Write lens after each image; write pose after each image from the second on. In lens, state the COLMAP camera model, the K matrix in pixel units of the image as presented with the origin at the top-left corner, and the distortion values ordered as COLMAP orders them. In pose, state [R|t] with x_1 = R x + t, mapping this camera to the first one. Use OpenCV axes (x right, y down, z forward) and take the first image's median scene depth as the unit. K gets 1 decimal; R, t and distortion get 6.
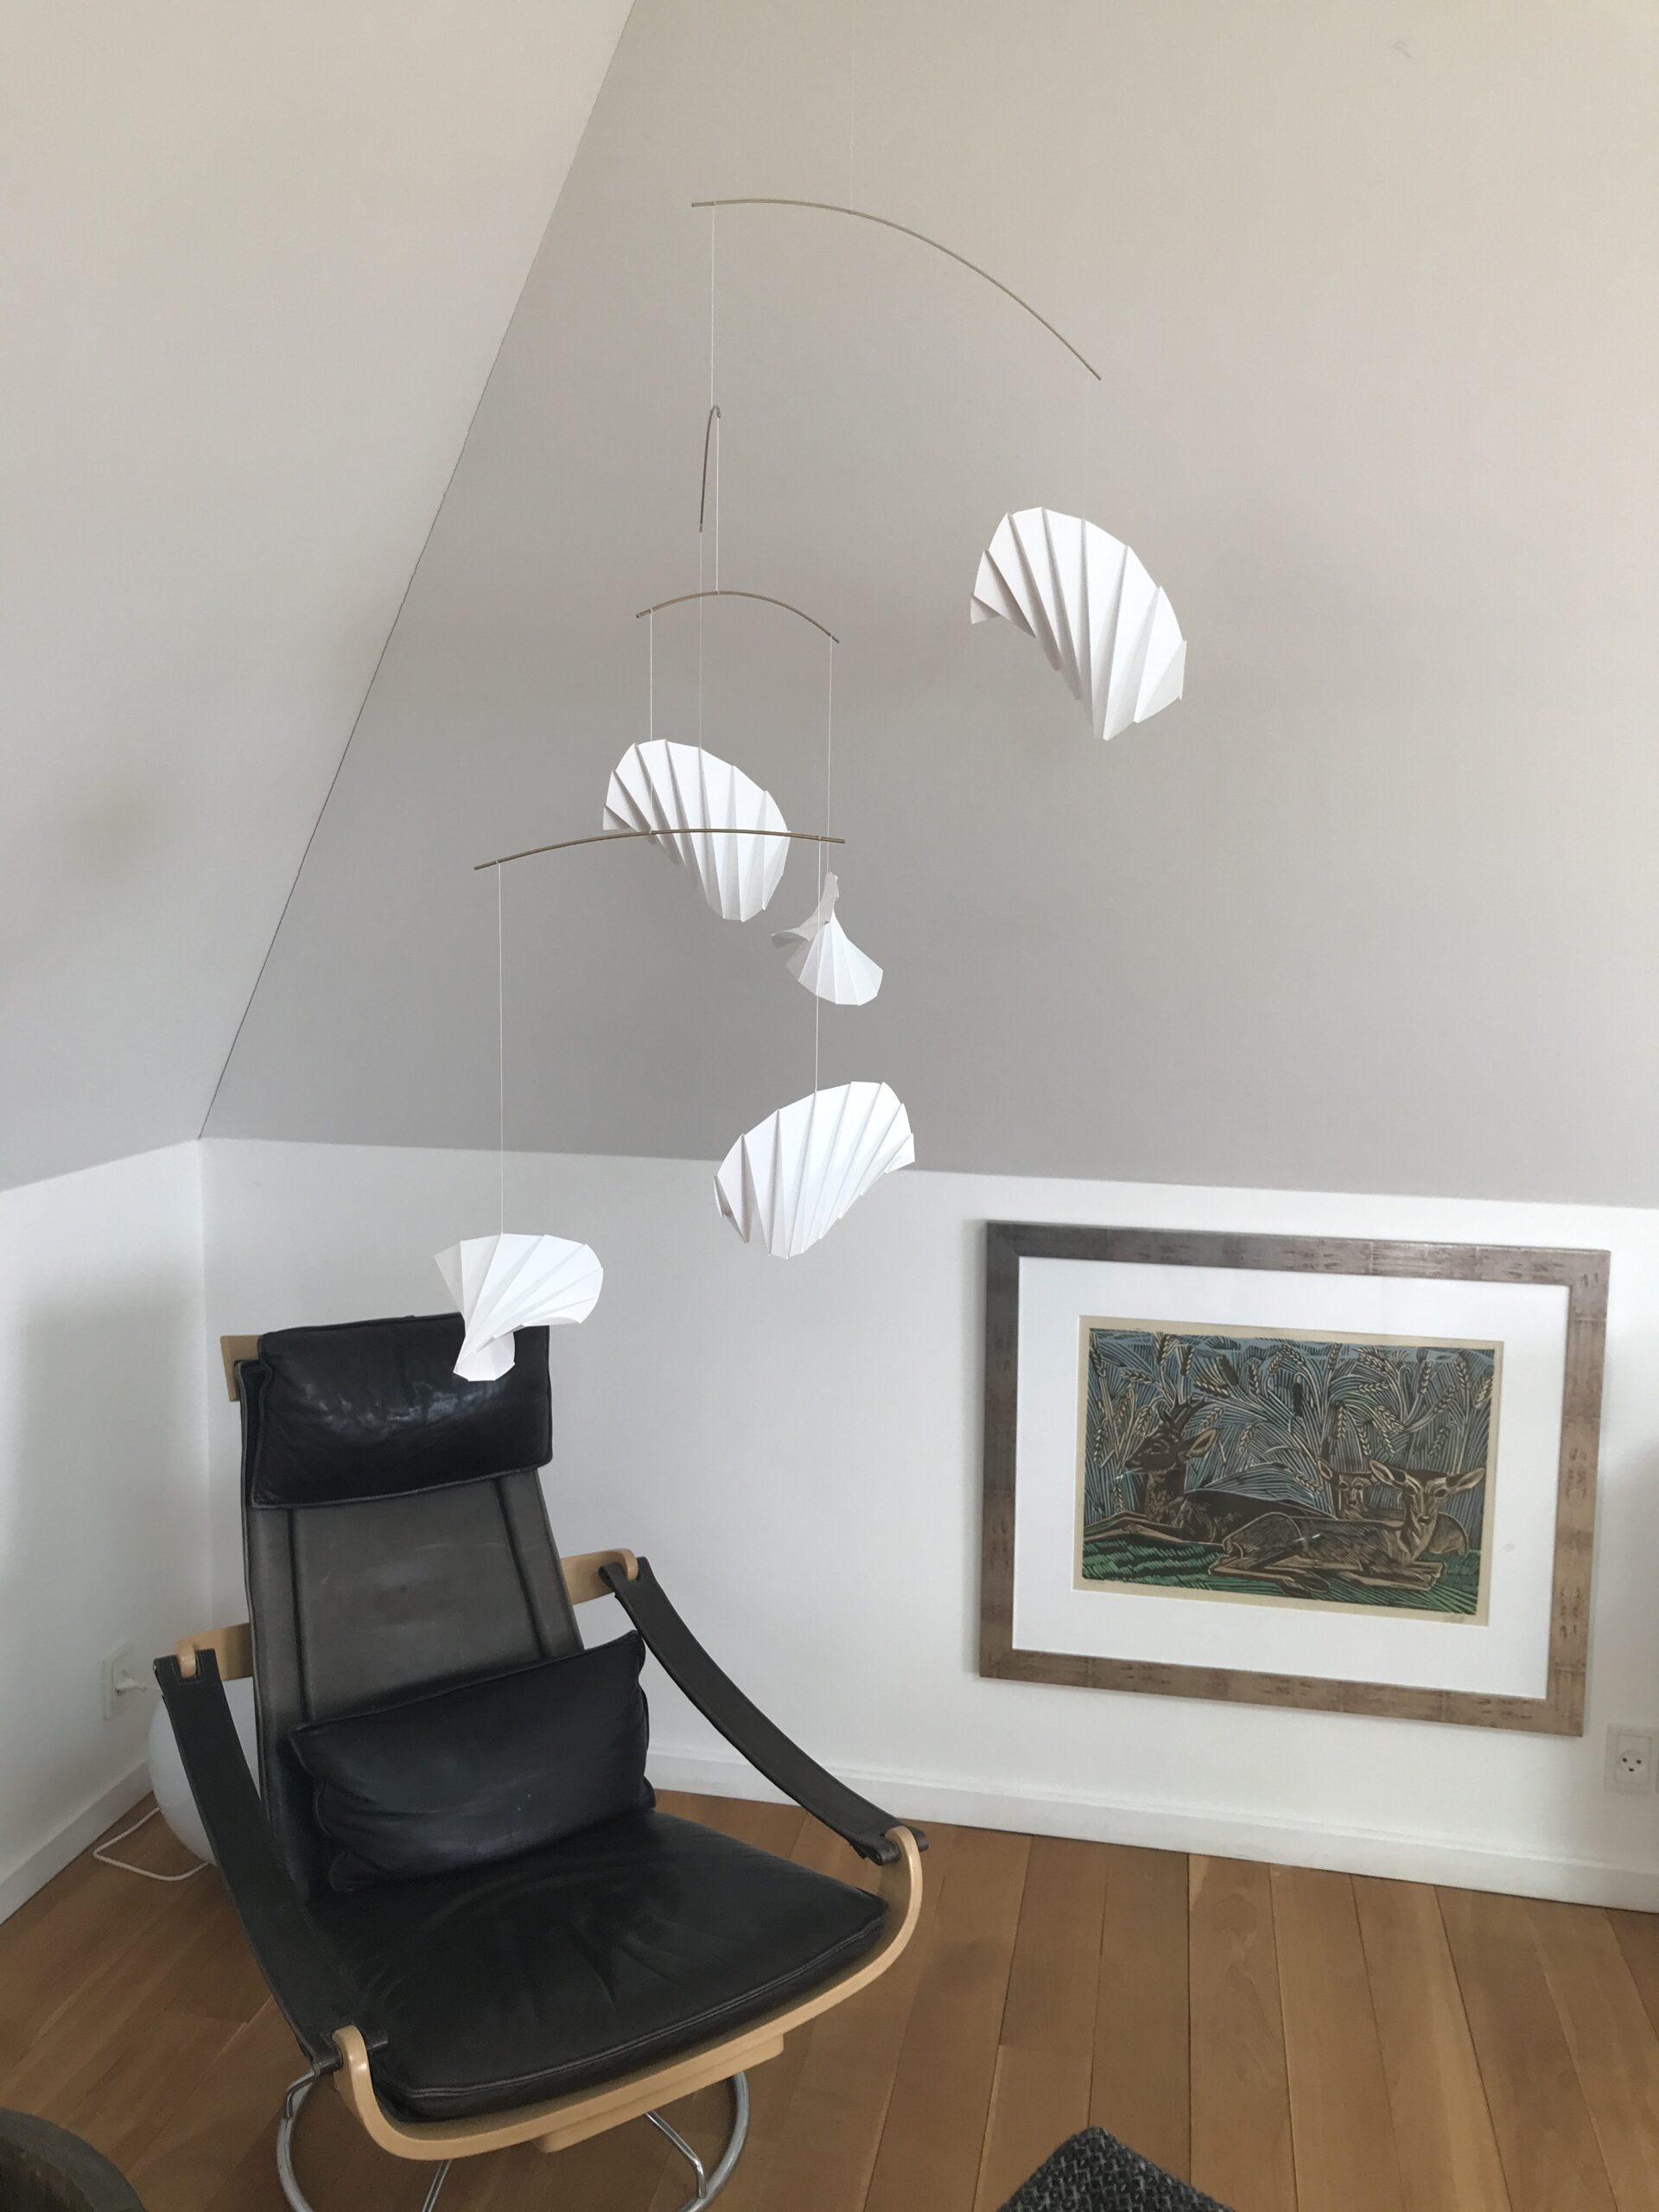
lens RADIAL K [[1816.5, 0, 826.9], [0, 1816.5, 1100.4], [0, 0, 1]] dist [0.015944, -0.027615]
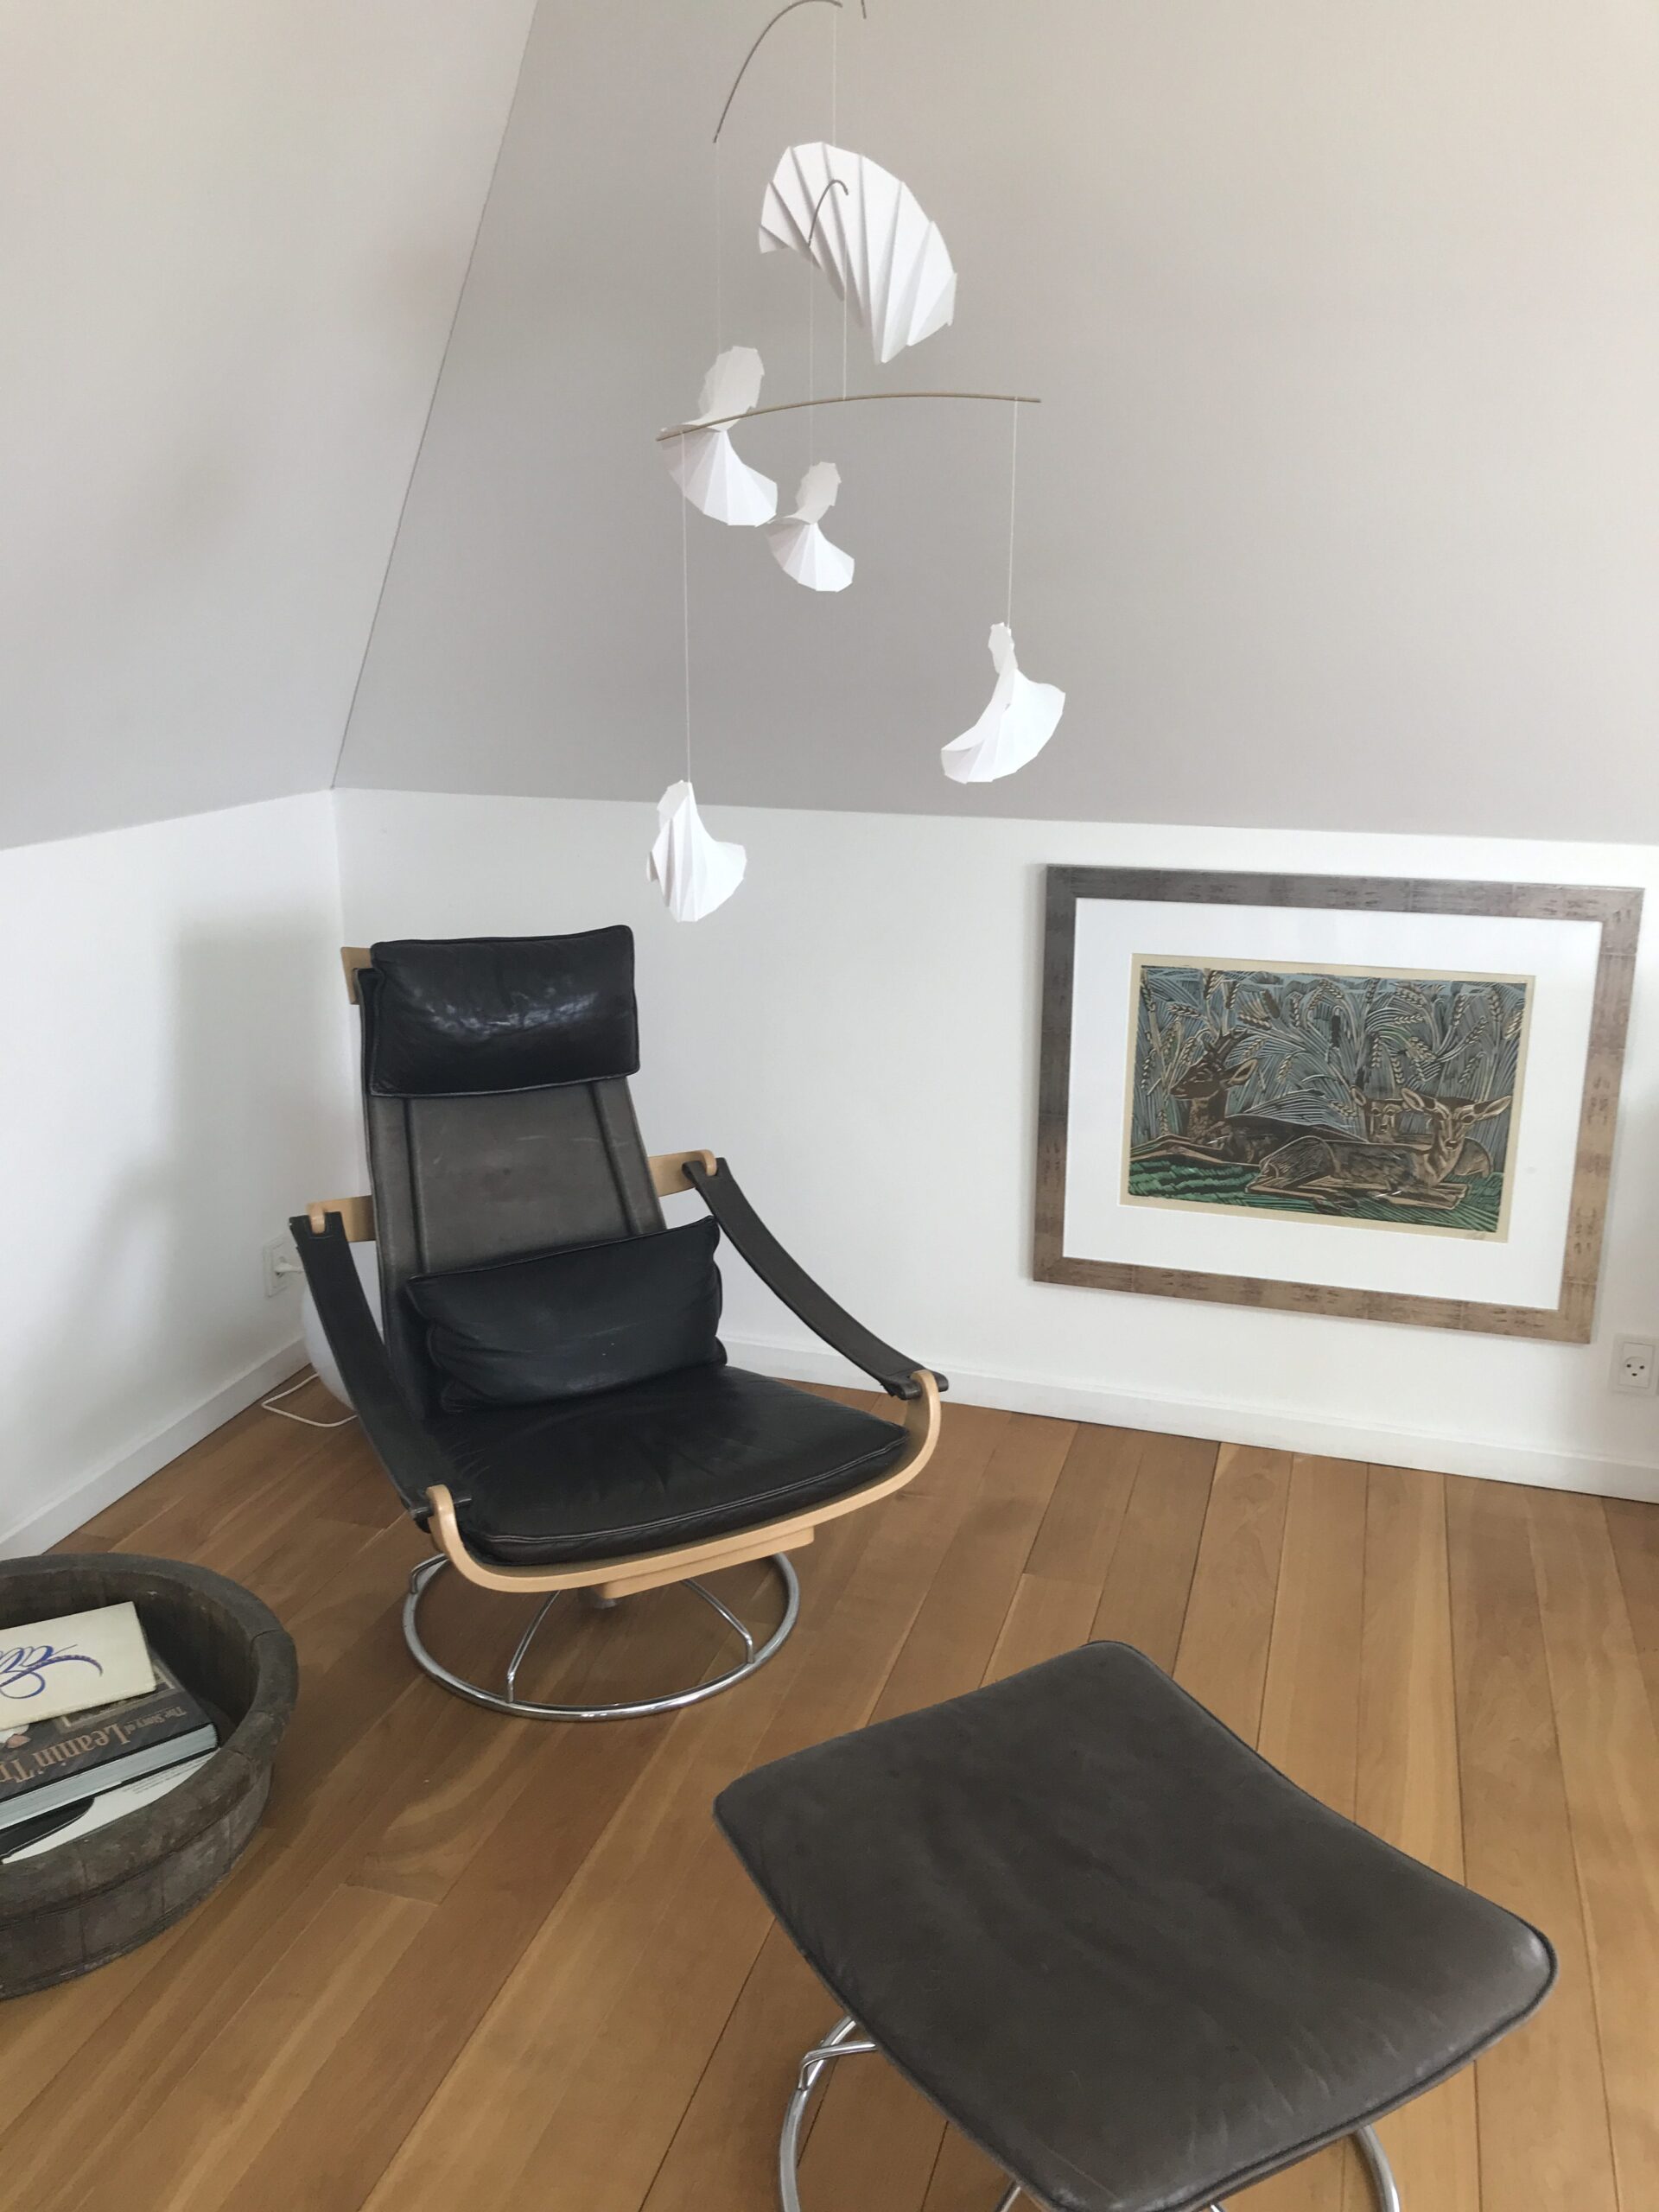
lens RADIAL K [[1816.5, 0, 841.1], [0, 1816.5, 1110.8], [0, 0, 1]] dist [0.015944, -0.027615]
pose [[0.994869, 0.016498, -0.099821, 0.080476], [-0.002018, 0.989654, 0.143459, 0.060280], [0.101155, -0.142522, 0.984609, -0.084848]]
